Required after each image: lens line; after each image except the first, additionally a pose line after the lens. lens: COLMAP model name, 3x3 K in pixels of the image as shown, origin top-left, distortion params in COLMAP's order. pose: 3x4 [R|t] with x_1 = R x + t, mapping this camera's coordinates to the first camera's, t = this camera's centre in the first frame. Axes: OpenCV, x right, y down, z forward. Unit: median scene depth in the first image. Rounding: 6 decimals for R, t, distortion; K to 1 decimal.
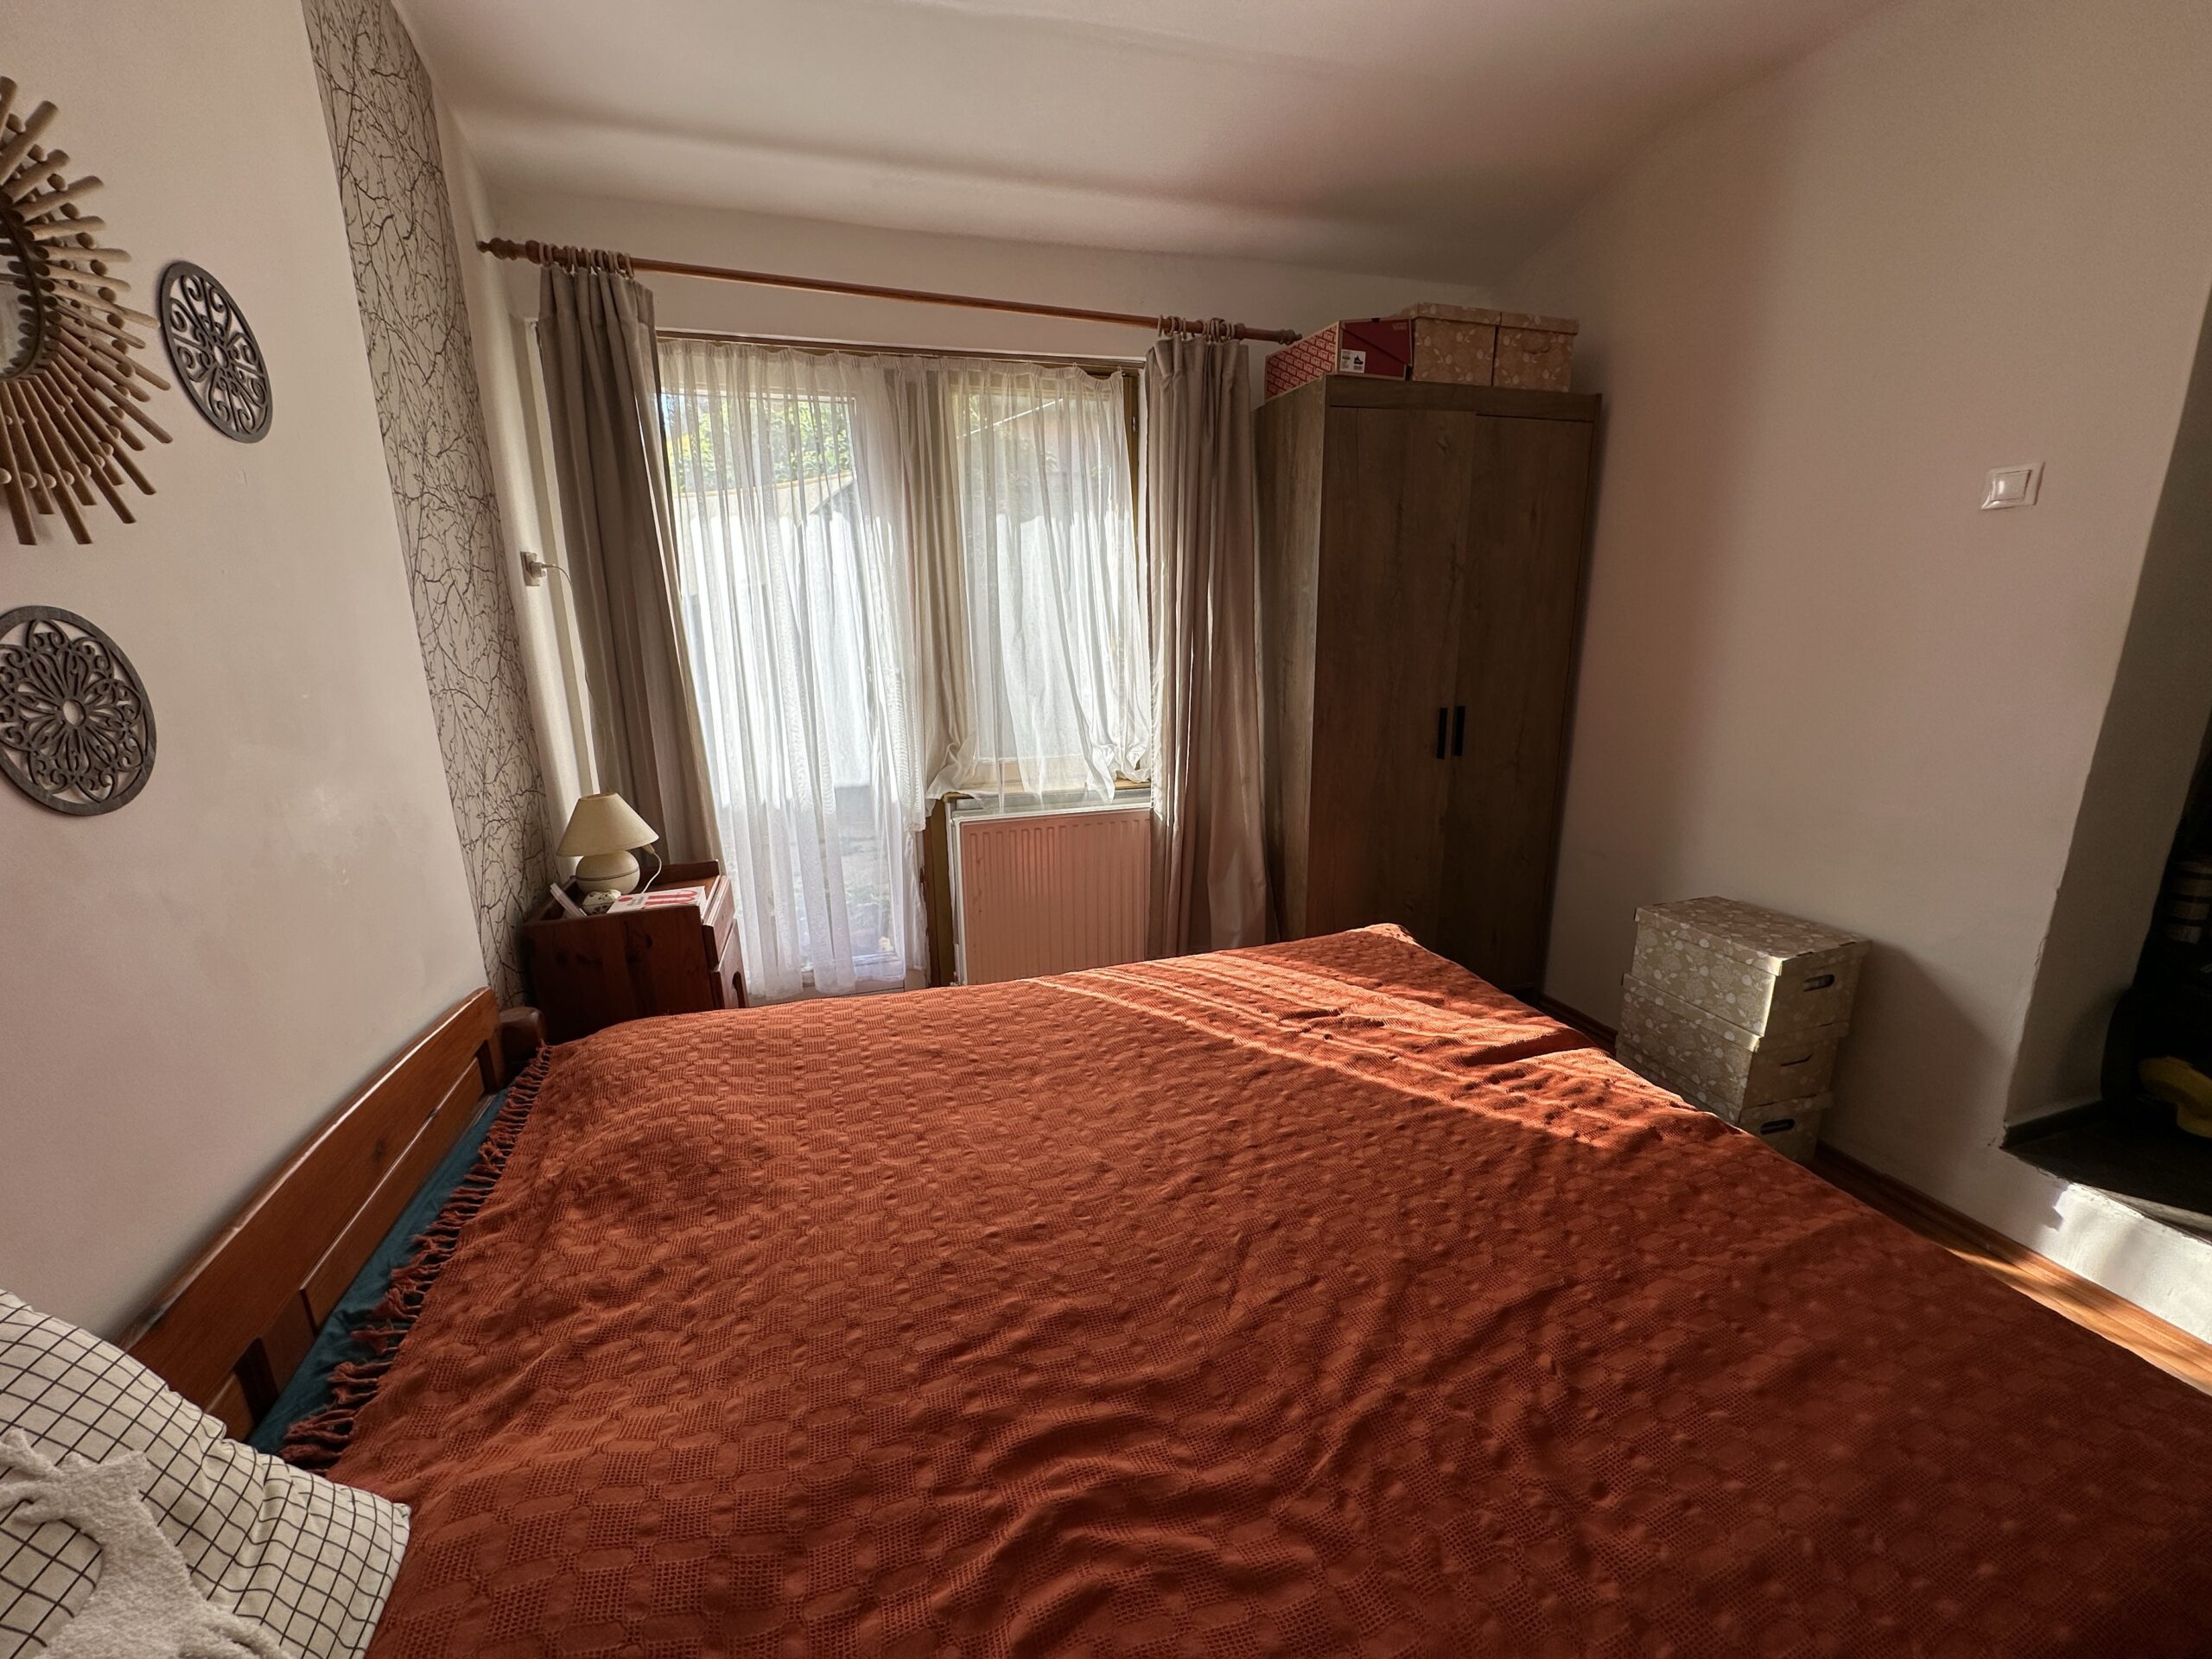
lens RADIAL K [[881.0, 0, 1100.0], [0, 881.0, 826.6], [0, 0, 1]] dist [-0.004237, 0.000593]
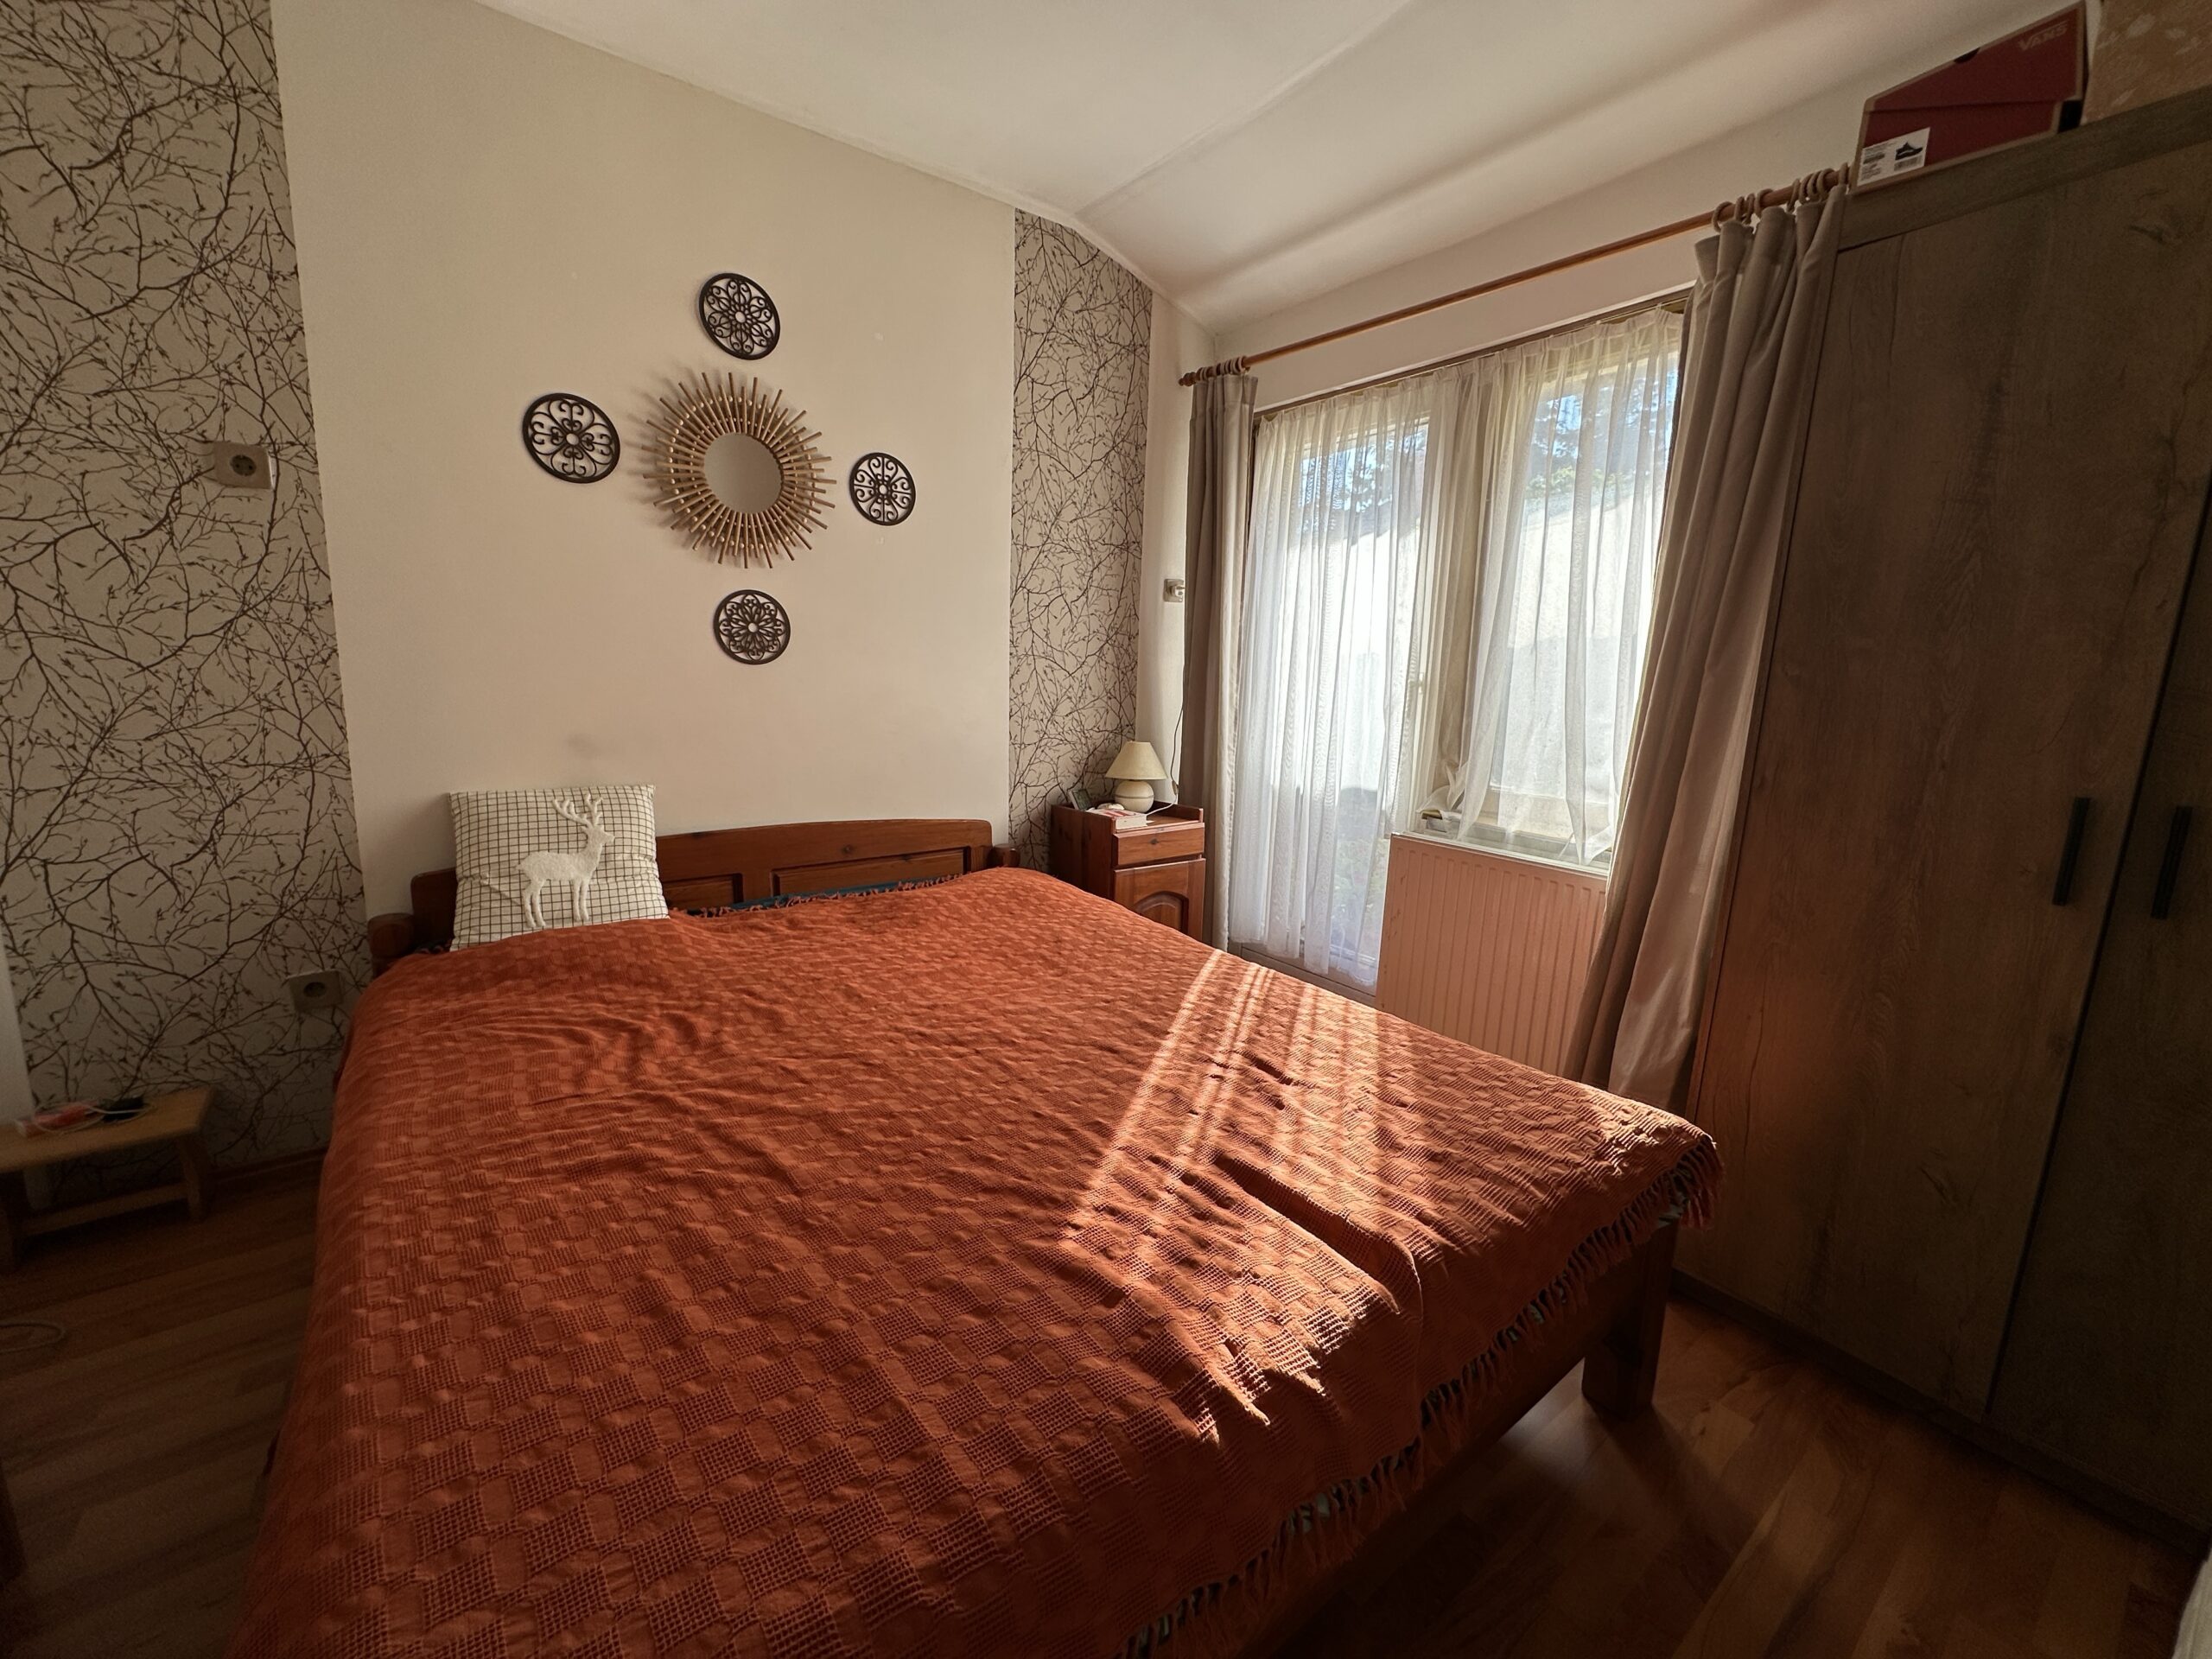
lens RADIAL K [[881.0, 0, 1105.2], [0, 881.0, 825.2], [0, 0, 1]] dist [-0.004237, 0.000593]
pose [[0.334268, 0.192706, -0.922567, 0.922537], [-0.257000, 0.960415, 0.107495, -0.053857], [0.906761, 0.201167, 0.370562, 0.524185]]
